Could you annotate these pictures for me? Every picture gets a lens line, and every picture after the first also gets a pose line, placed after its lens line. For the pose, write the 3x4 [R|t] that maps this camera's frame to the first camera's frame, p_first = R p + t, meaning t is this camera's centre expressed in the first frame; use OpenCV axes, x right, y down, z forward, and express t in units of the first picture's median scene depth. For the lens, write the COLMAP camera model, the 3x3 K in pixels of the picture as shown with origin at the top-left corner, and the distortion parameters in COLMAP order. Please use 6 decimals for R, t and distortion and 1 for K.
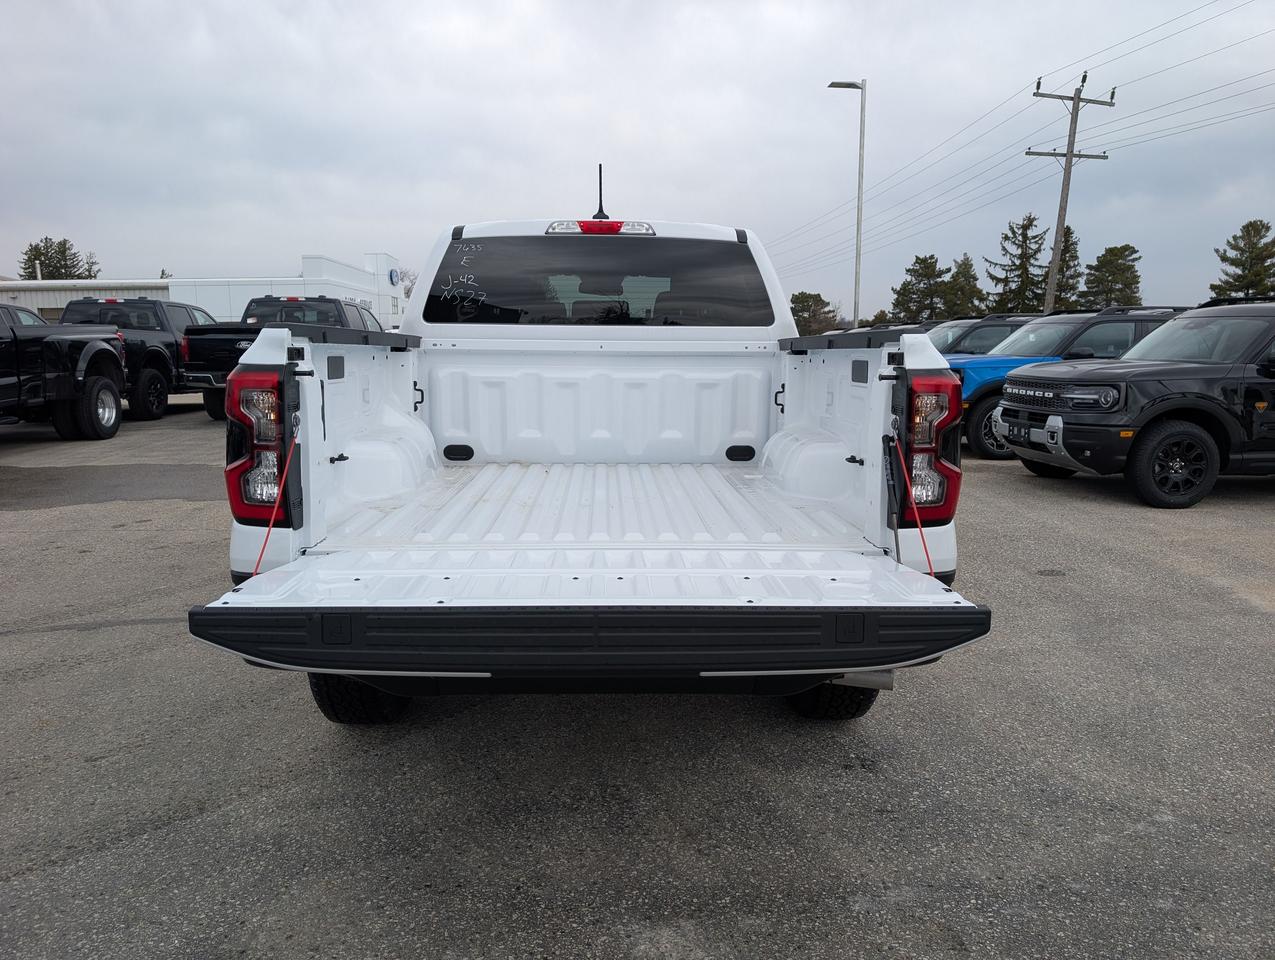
lens RADIAL K [[902.1, 0, 638.6], [0, 902.1, 448.9], [0, 0, 1]] dist [0.004940, -0.005765]
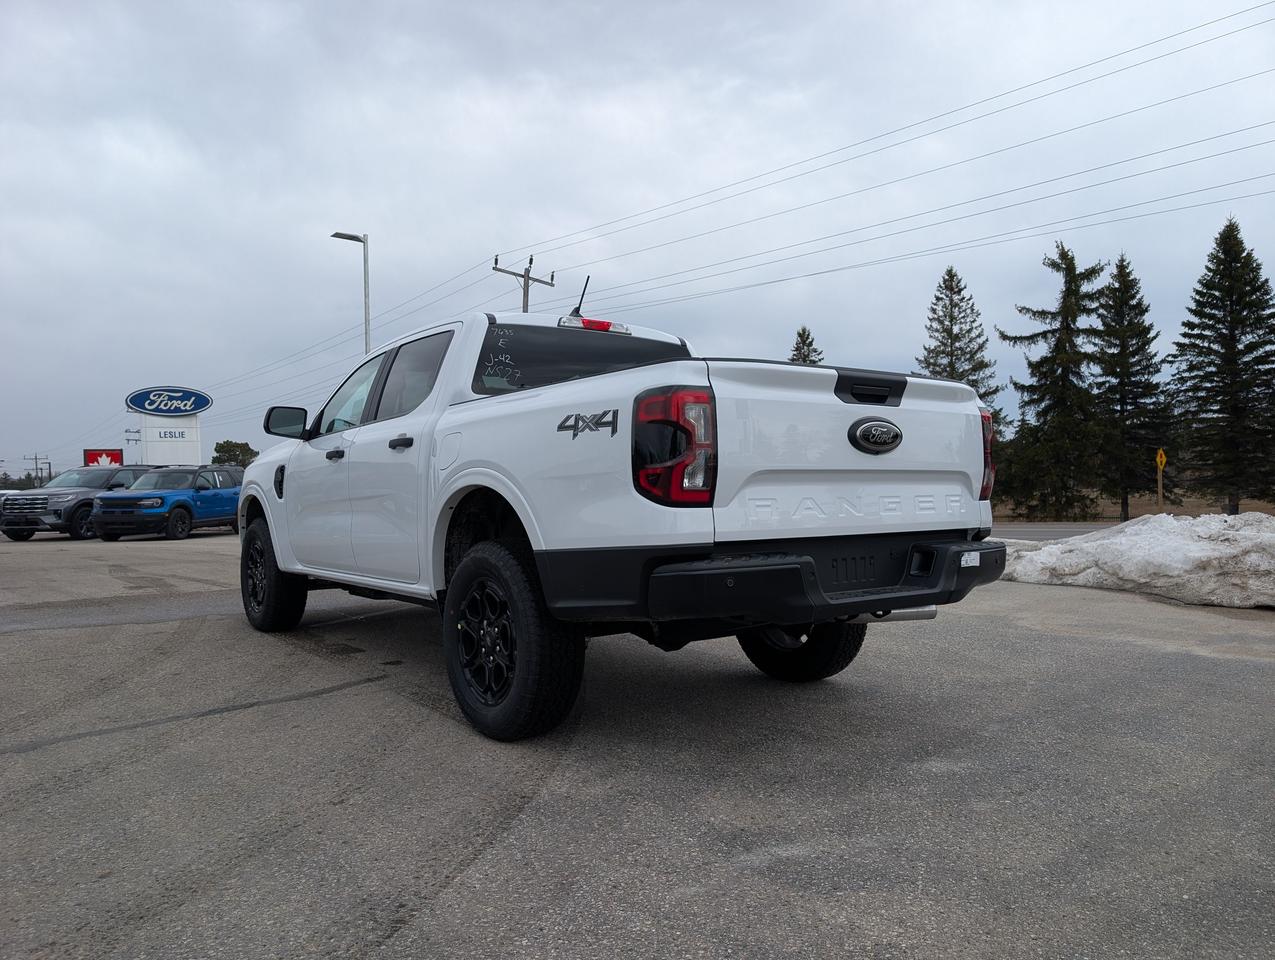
lens RADIAL K [[901.1, 0, 637.5], [0, 901.1, 480.0], [0, 0, 1]] dist [0.010387, 0.000889]
pose [[0.822501, -0.009385, 0.568687, -0.392829], [0.084089, 0.990882, -0.105267, 0.056941], [-0.562514, 0.134402, 0.815791, -0.009343]]
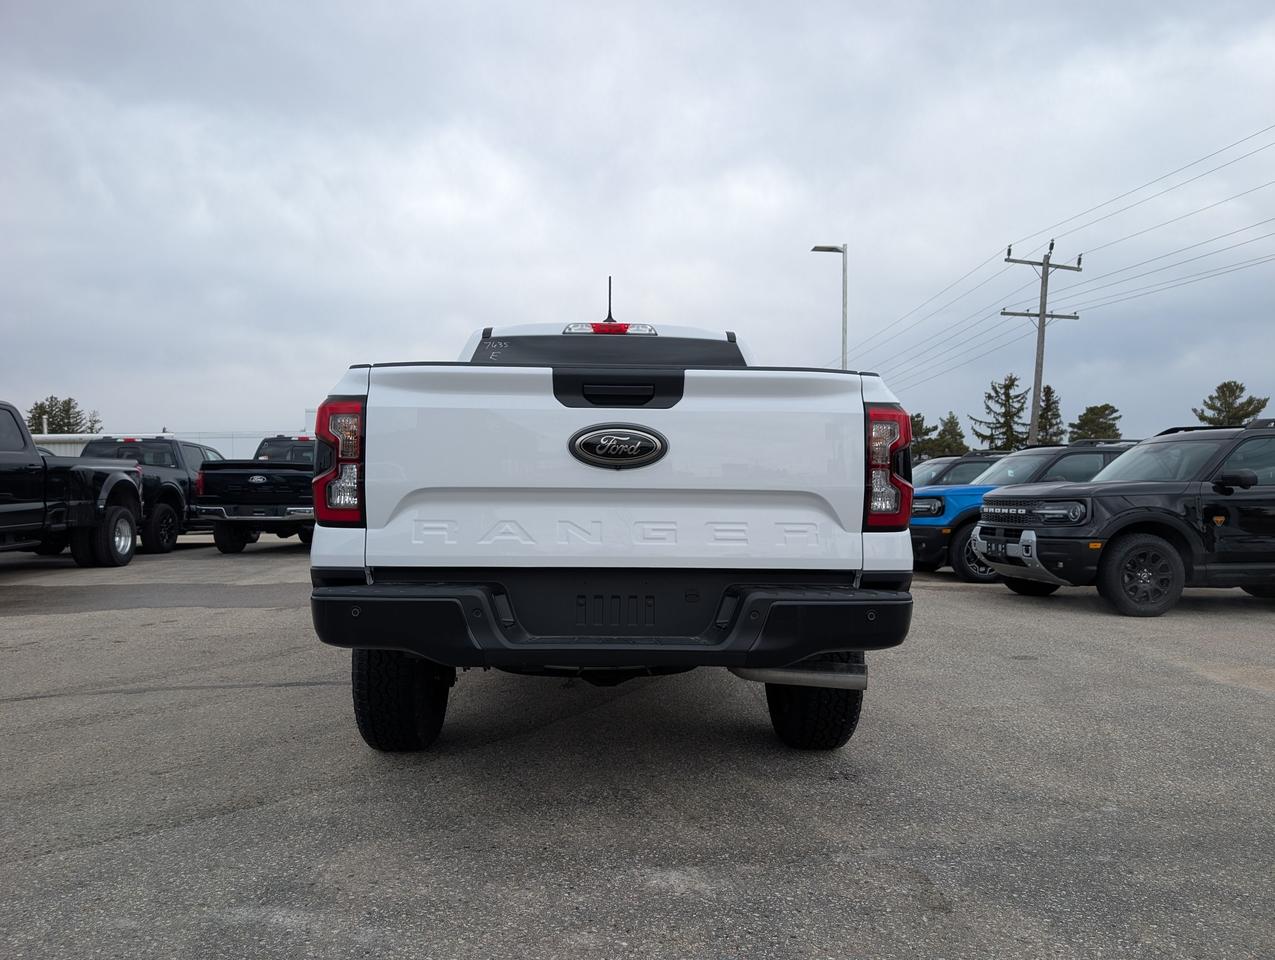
lens RADIAL K [[902.0, 0, 637.5], [0, 902.0, 480.0], [0, 0, 1]] dist [-0.003935, 0.003366]
pose [[0.999981, 0.000942, 0.006111, -0.007779], [-0.000088, 0.990401, -0.138222, 0.061129], [-0.006183, 0.138219, 0.990382, -0.069919]]
